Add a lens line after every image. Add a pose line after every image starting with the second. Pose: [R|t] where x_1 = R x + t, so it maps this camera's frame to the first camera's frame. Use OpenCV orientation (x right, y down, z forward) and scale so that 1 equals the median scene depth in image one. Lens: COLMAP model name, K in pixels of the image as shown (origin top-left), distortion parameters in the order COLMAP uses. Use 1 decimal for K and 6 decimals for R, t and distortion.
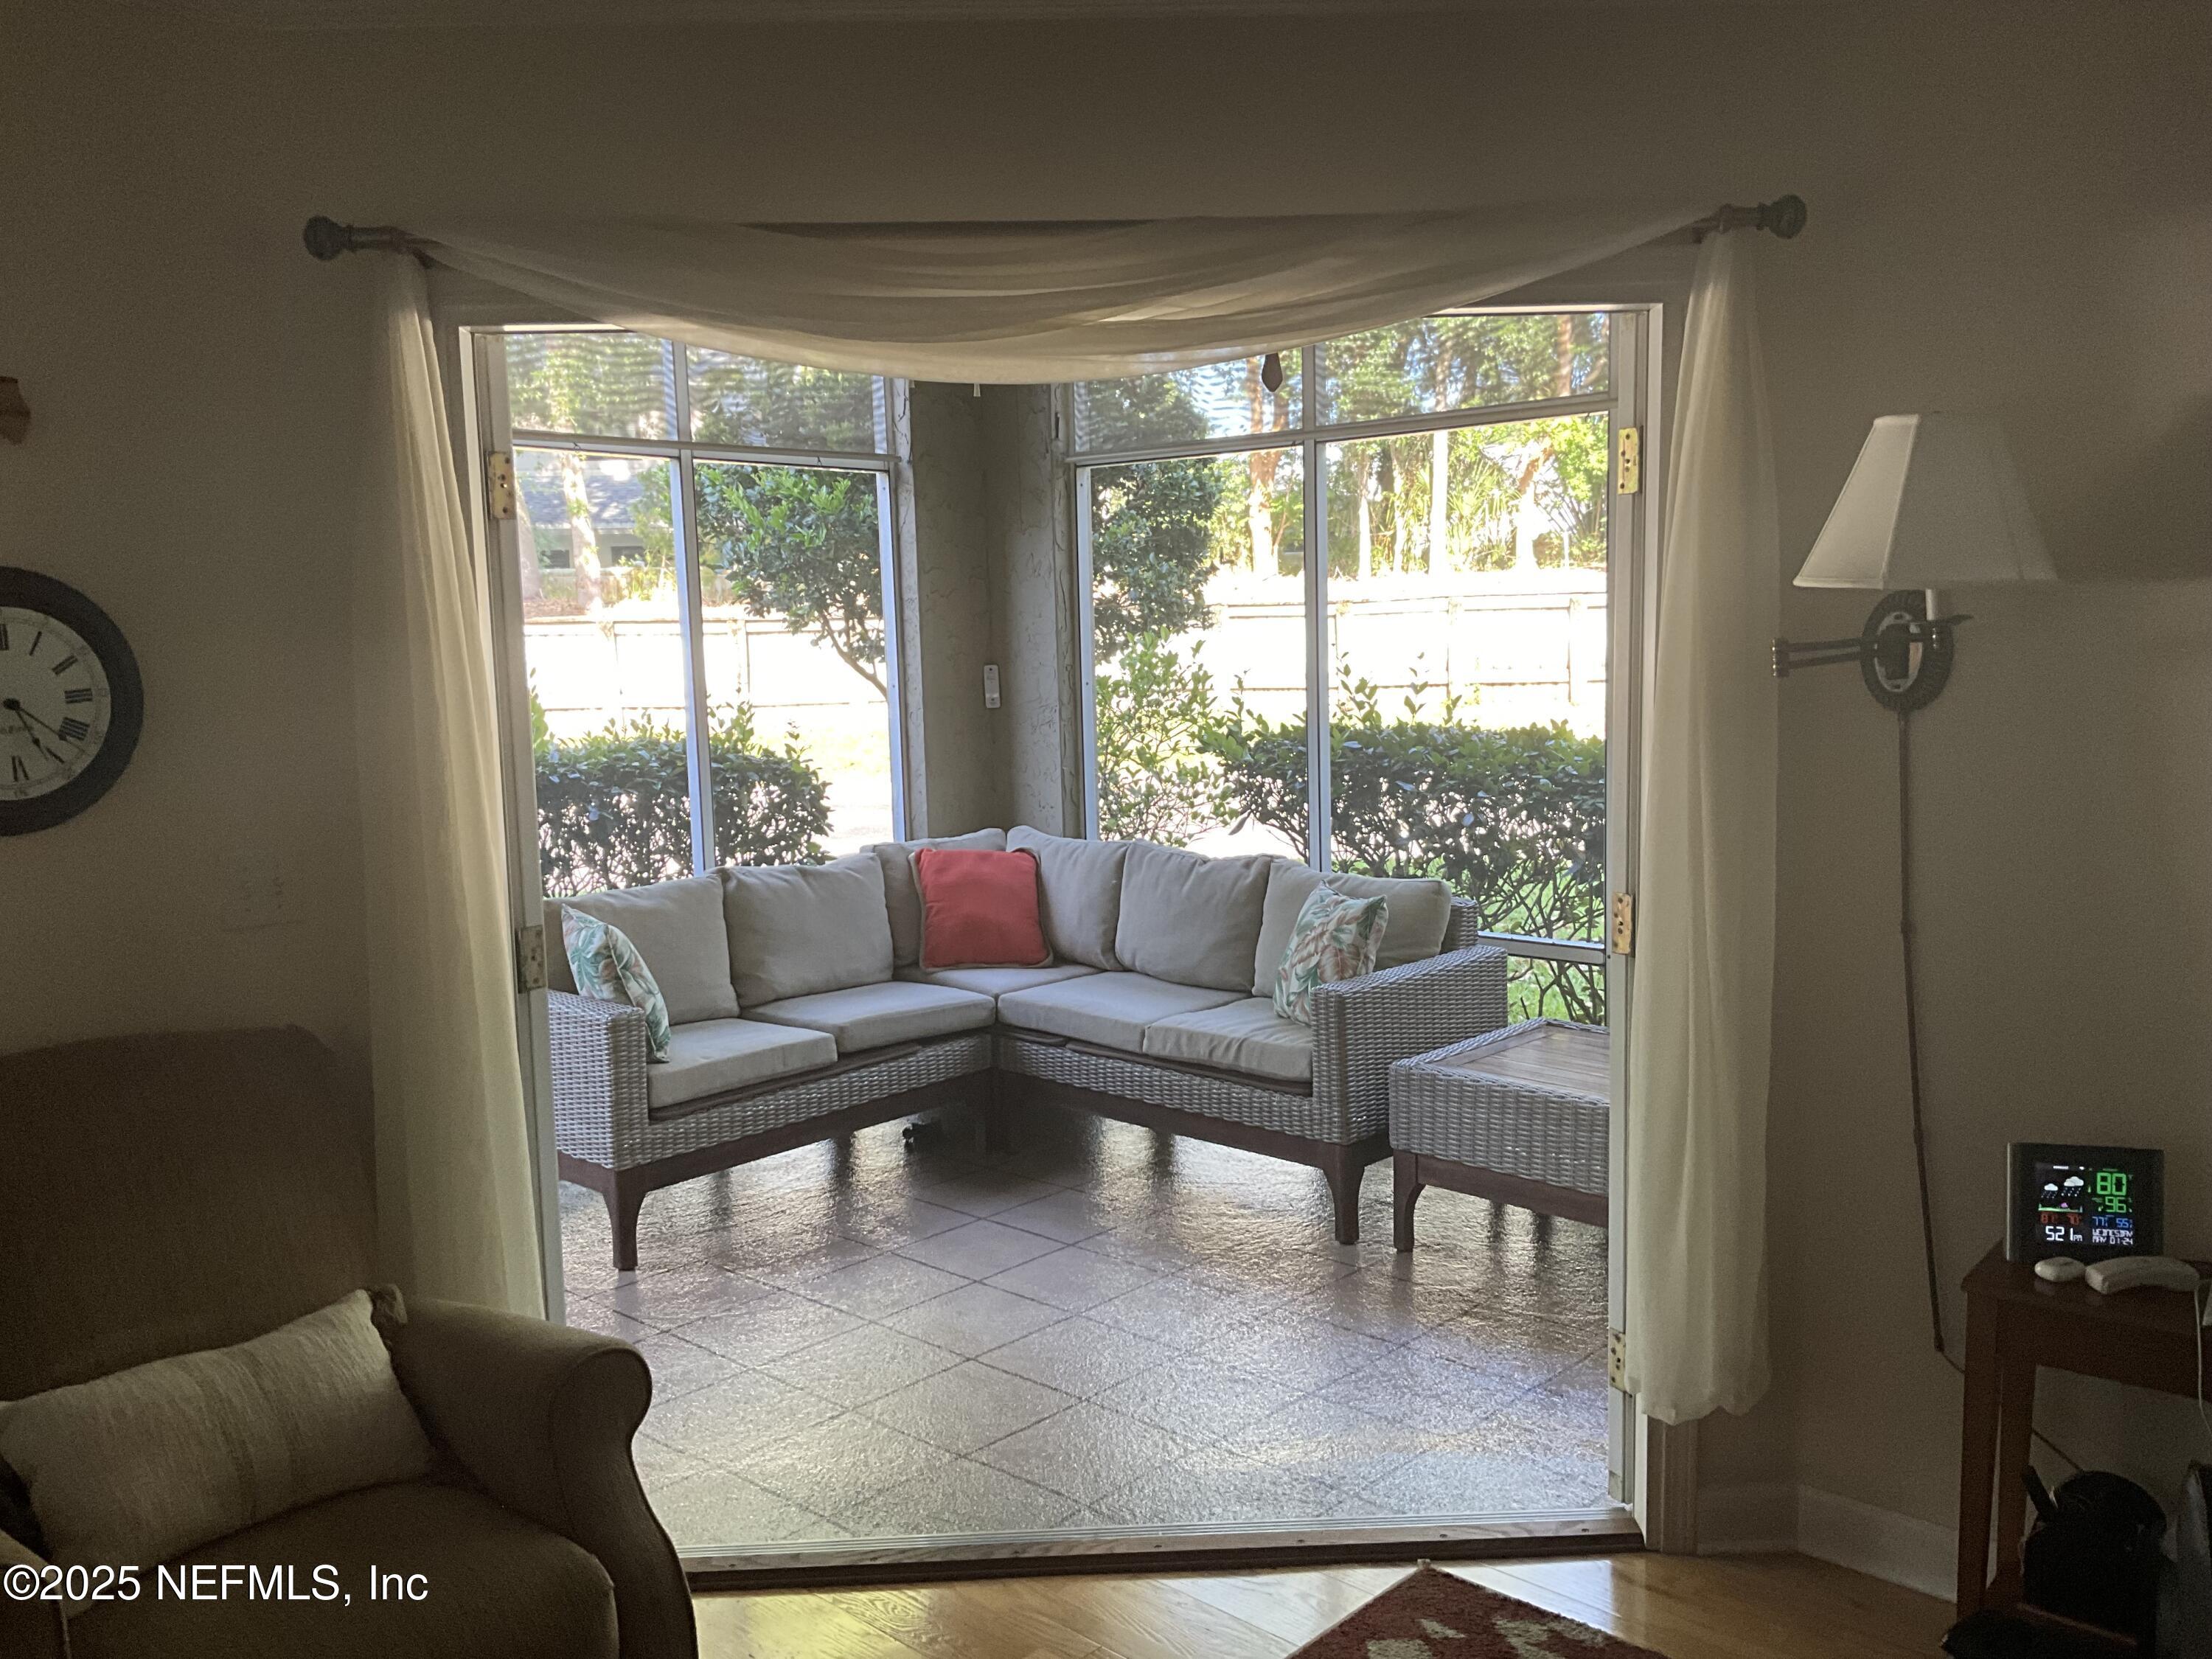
lens RADIAL K [[1843.9, 0, 1106.0], [0, 1843.9, 829.5], [0, 0, 1]] dist [-0.000068, 0.000976]
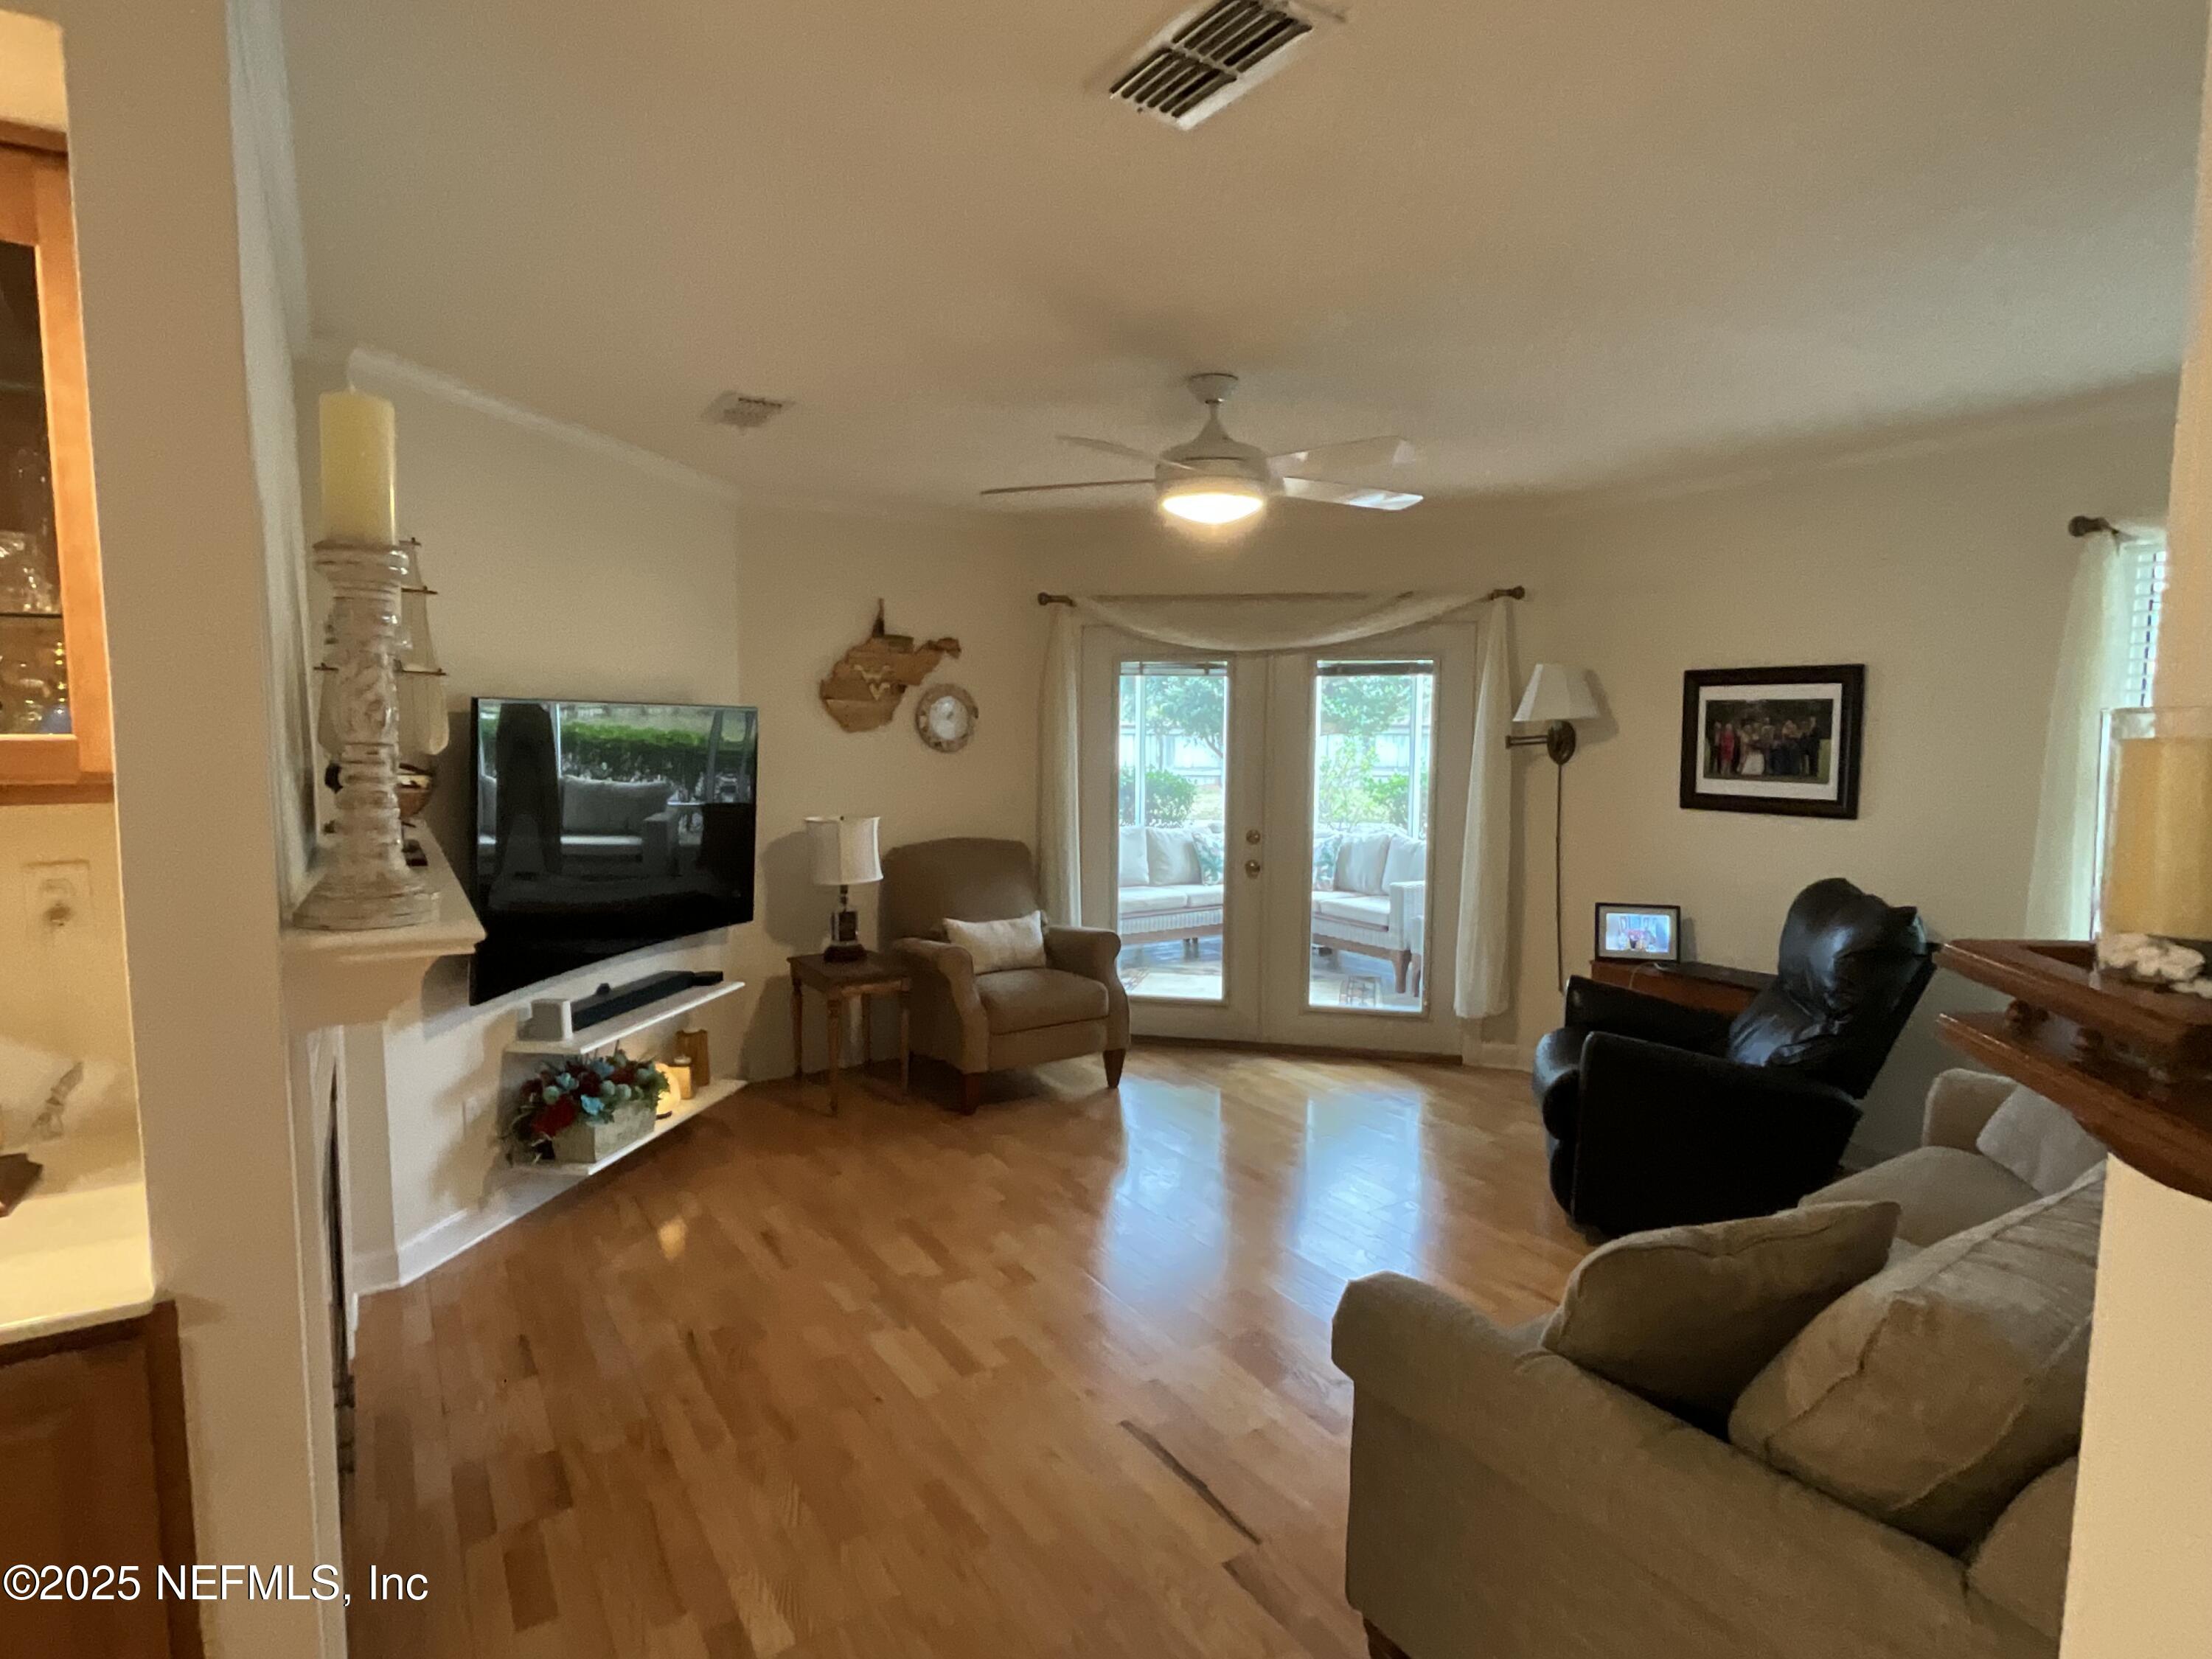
lens RADIAL K [[1120.5, 0, 1106.0], [0, 1120.5, 829.5], [0, 0, 1]] dist [0.001297, 0.000198]
pose [[0.968652, 0.055996, -0.242026, 0.181123], [-0.062394, 0.997874, -0.018845, 0.114596], [0.240457, 0.033355, 0.970087, -0.852813]]
